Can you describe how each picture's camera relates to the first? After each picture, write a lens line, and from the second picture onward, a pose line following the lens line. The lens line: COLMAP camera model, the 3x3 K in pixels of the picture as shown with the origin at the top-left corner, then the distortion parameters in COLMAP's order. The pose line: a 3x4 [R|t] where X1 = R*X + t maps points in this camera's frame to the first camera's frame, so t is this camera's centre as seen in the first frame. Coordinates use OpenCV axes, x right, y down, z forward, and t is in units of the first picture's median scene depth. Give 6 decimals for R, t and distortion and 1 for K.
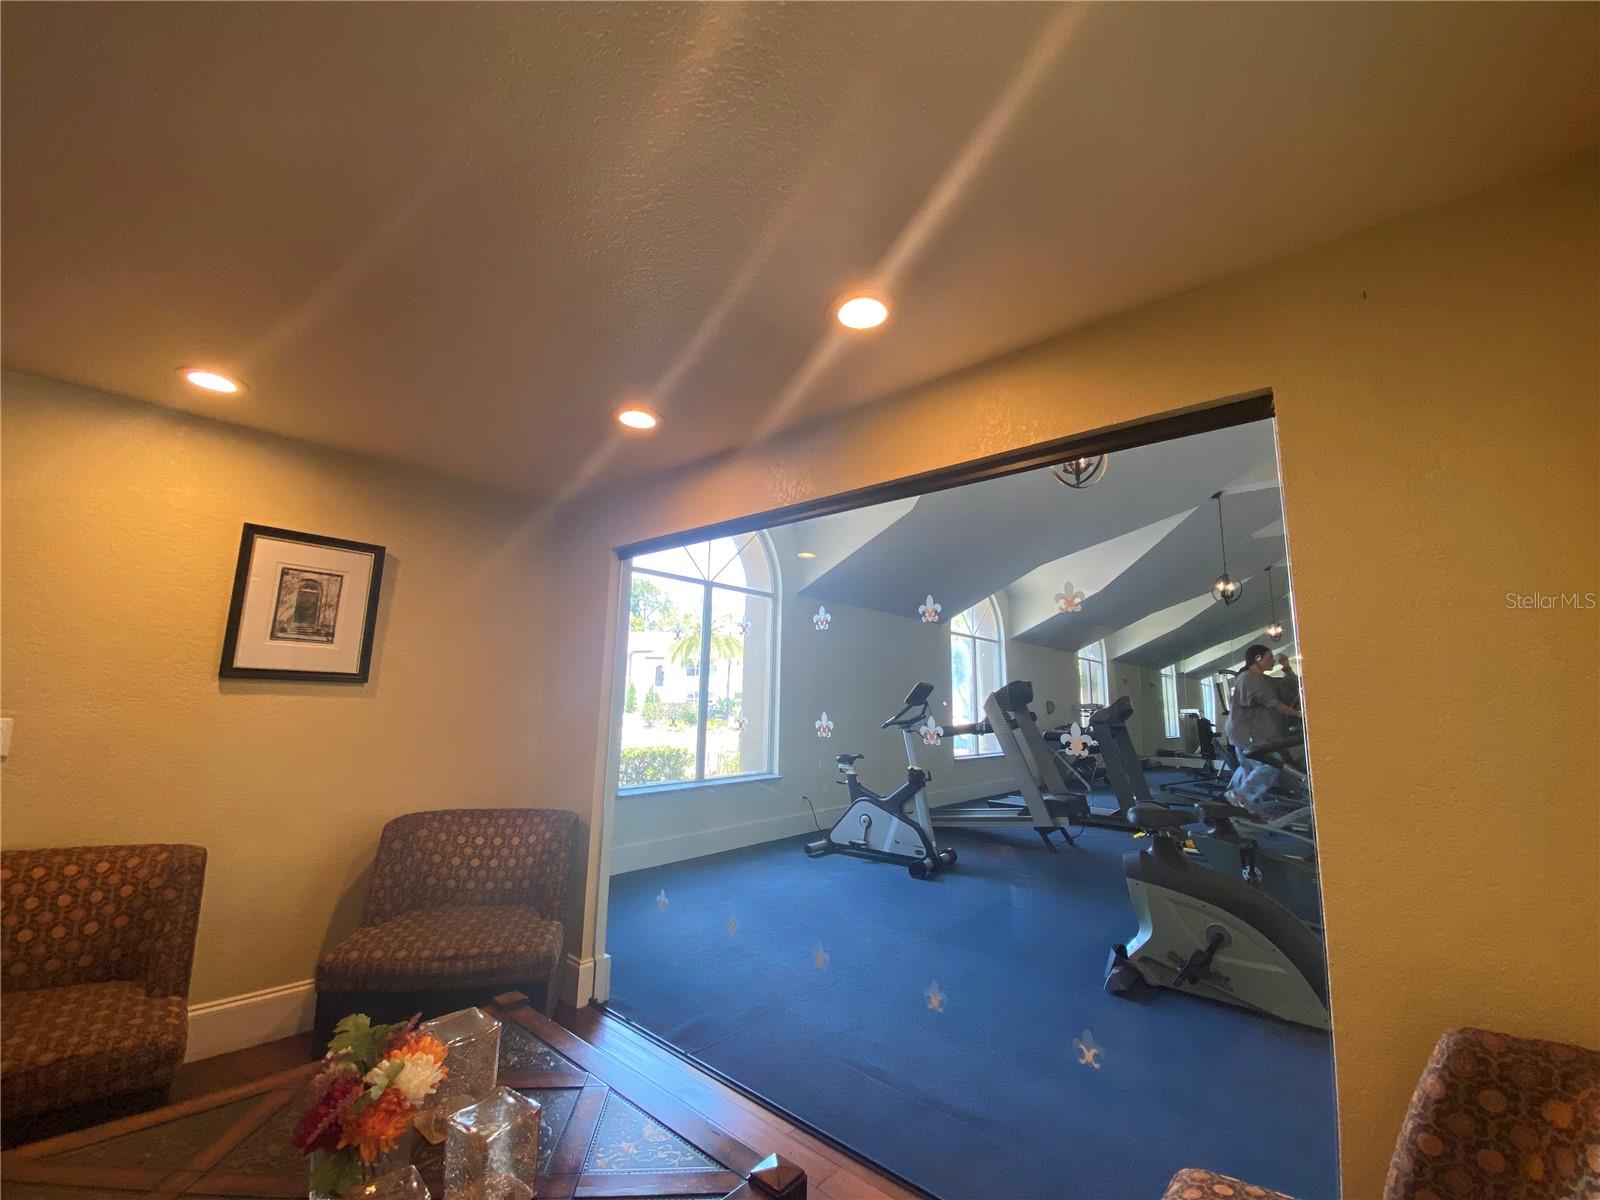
lens RADIAL K [[659.9, 0, 799.2], [0, 659.9, 603.6], [0, 0, 1]] dist [0.030782, -0.026599]
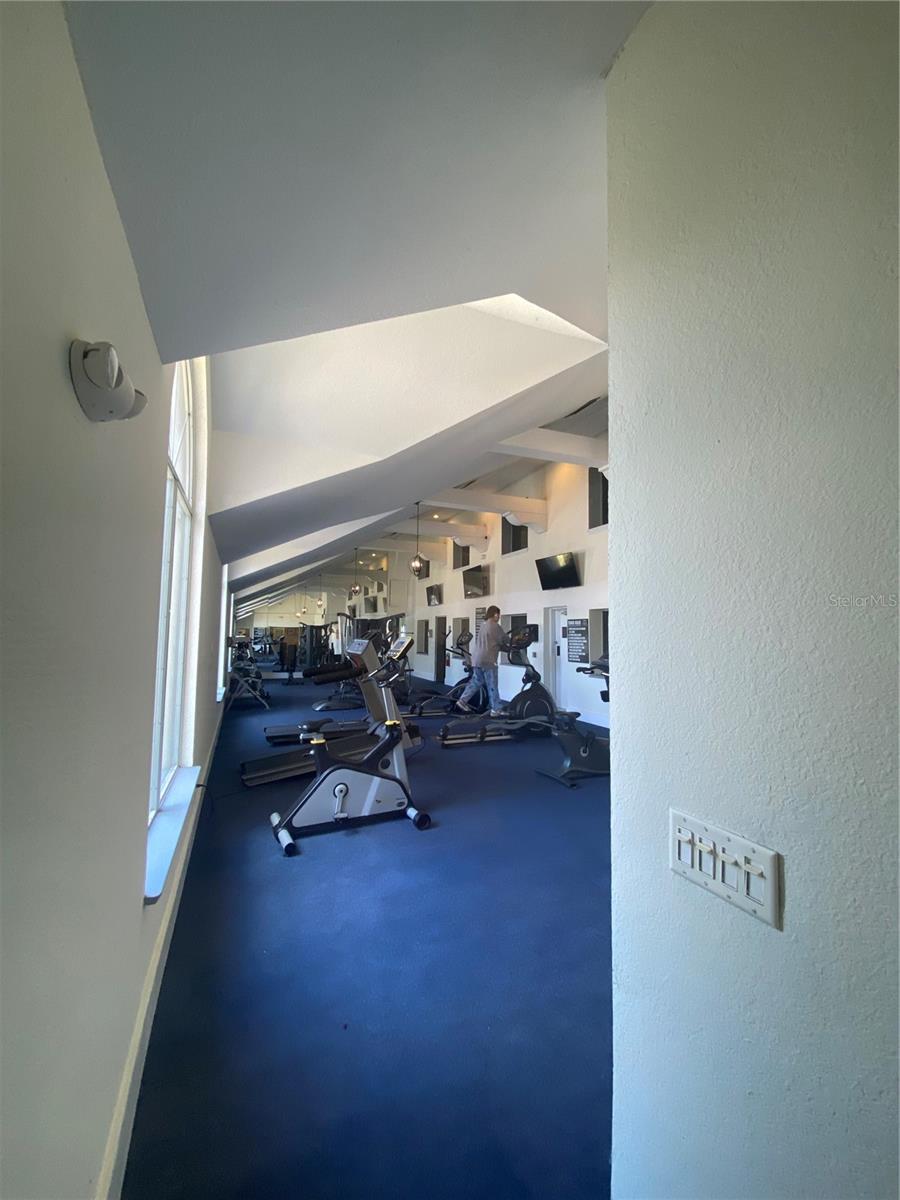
lens RADIAL K [[494.9, 0, 455.3], [0, 494.9, 599.6], [0, 0, 1]] dist [0.030782, -0.026599]
pose [[0.450530, 0.037565, 0.891970, -0.451044], [-0.128390, 0.991455, 0.023094, 0.033742], [-0.883481, -0.124925, 0.451504, 0.590953]]
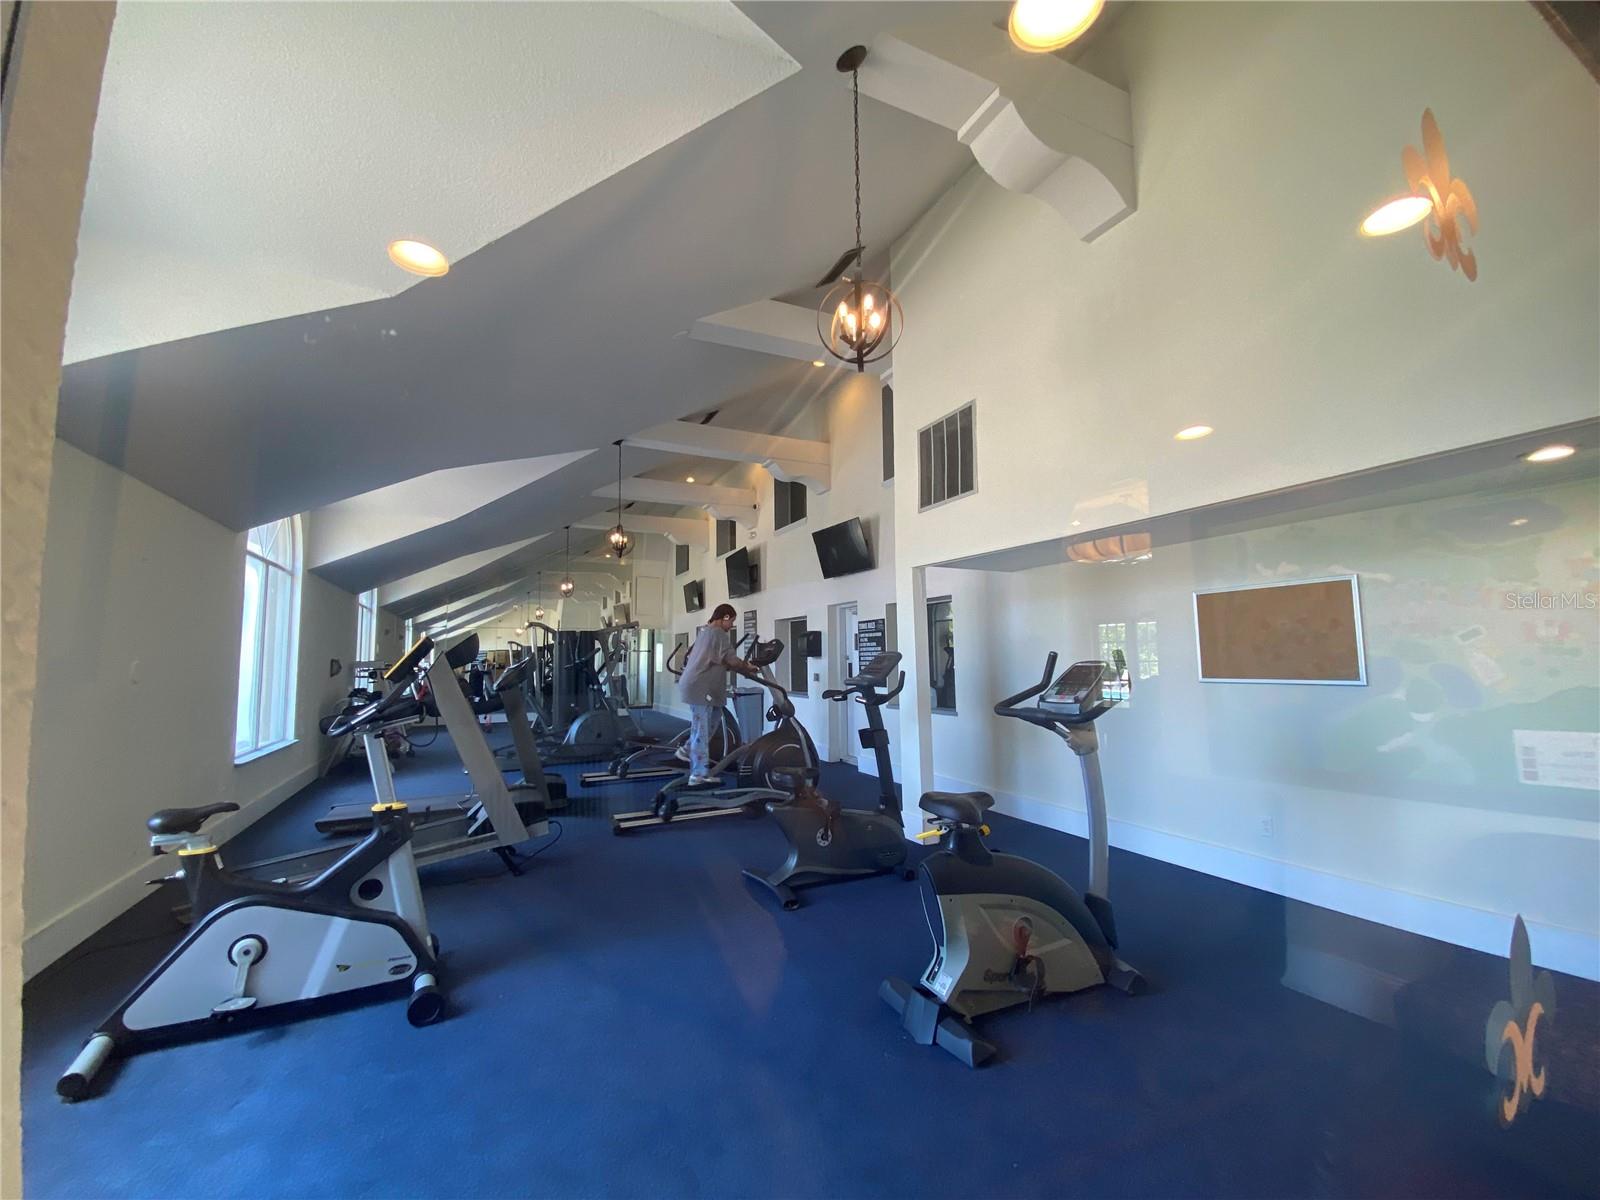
lens RADIAL K [[642.5, 0, 825.7], [0, 642.5, 601.9], [0, 0, 1]] dist [-0.000303, -0.010825]
pose [[0.404751, 0.047638, 0.913185, -0.141449], [-0.110339, 0.993890, -0.002942, 0.057166], [-0.907746, -0.099569, 0.407534, 0.505917]]
